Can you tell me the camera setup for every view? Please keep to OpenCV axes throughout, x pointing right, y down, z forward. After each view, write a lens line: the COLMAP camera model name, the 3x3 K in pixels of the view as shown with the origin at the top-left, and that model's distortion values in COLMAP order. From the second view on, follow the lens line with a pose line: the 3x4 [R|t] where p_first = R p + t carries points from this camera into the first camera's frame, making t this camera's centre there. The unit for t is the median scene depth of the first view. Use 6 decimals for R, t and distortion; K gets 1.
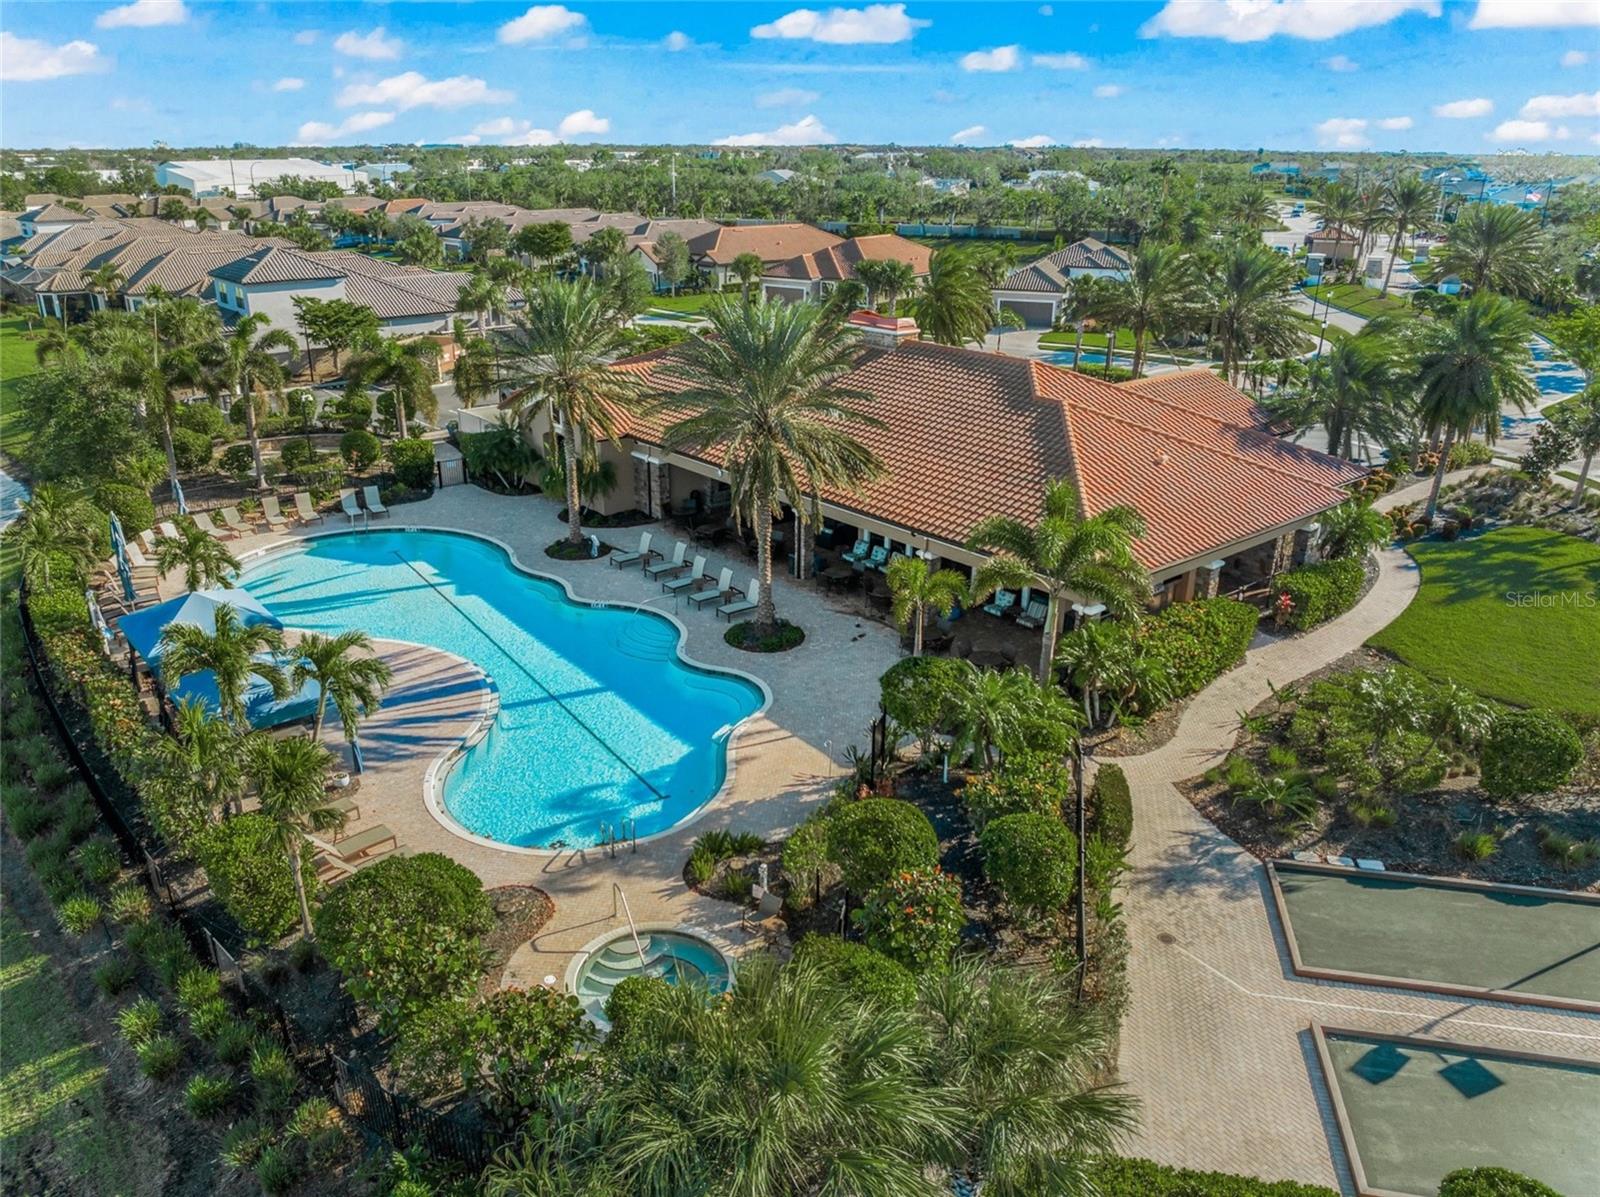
lens RADIAL K [[1151.4, 0, 800.0], [0, 1151.4, 598.5], [0, 0, 1]] dist [-0.006928, -0.061430]
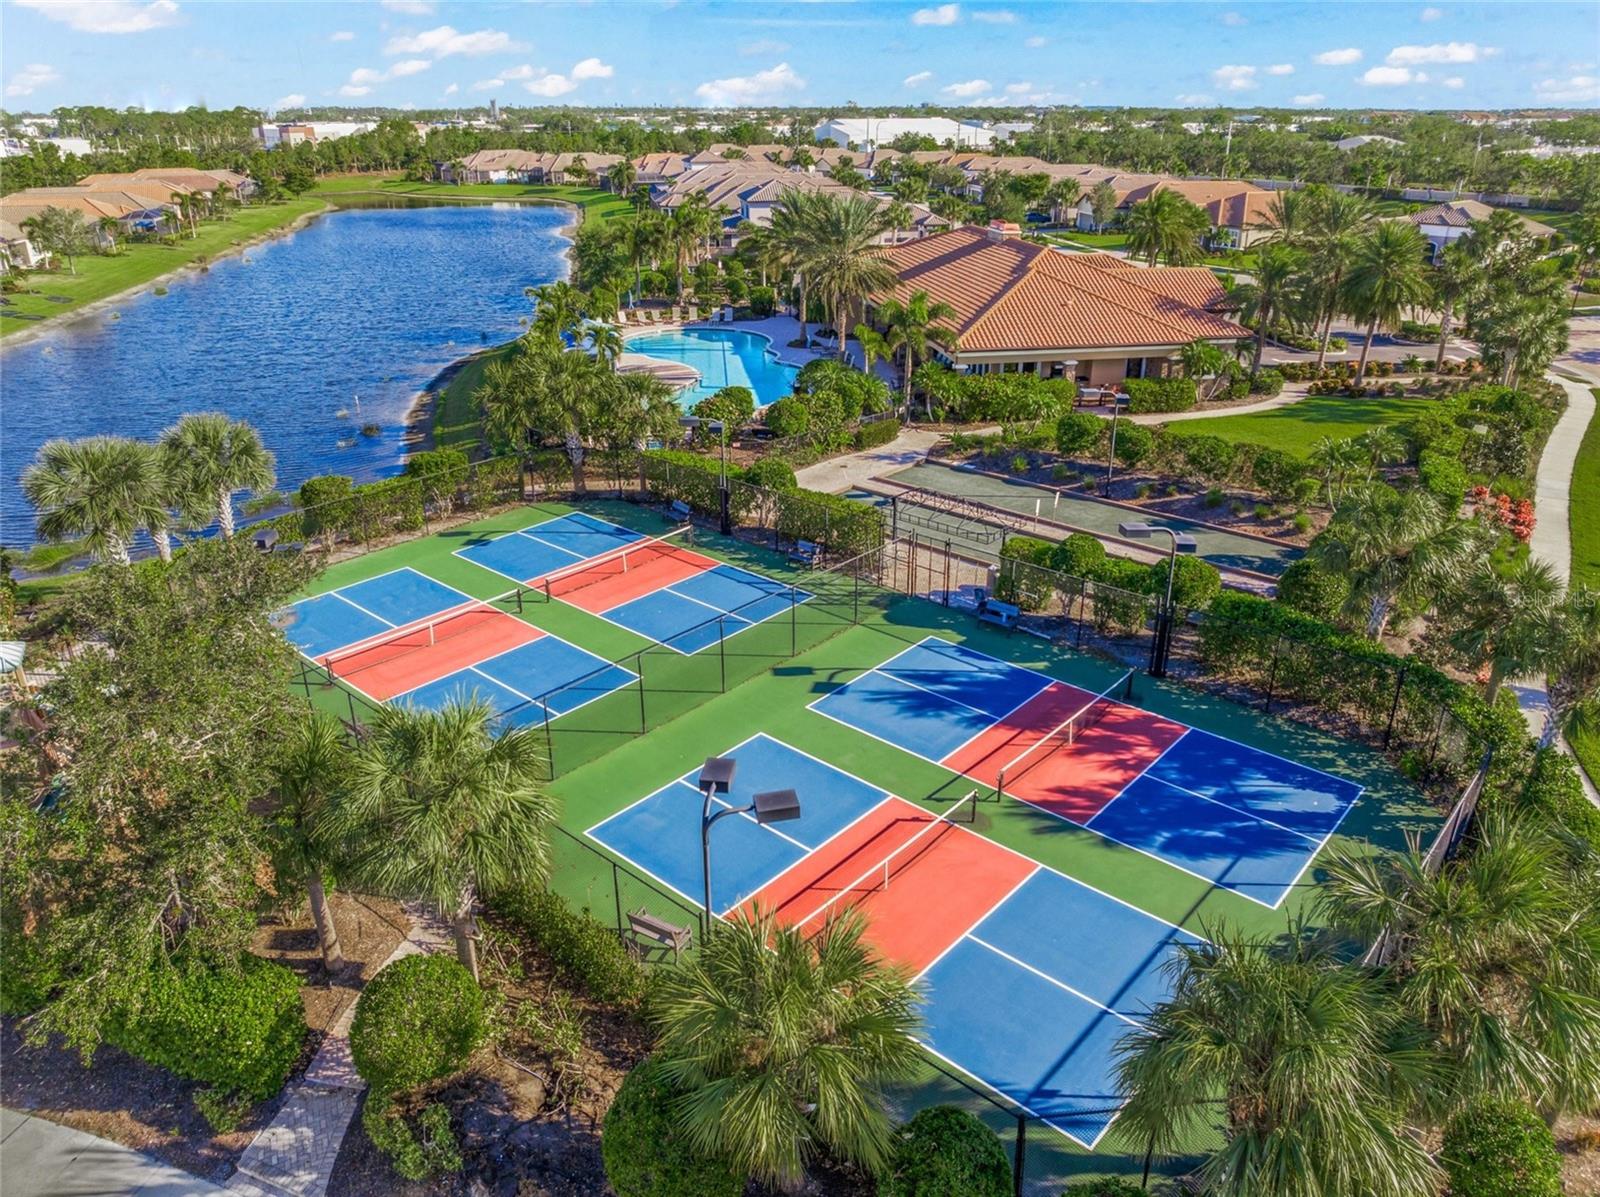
lens RADIAL K [[1132.2, 0, 770.9], [0, 1132.2, 599.9], [0, 0, 1]] dist [-0.014361, -0.056713]
pose [[0.855133, 0.194695, -0.480460, 0.504341], [-0.176917, 0.980758, 0.082548, 0.153107], [0.487287, 0.014412, 0.873123, -0.352612]]
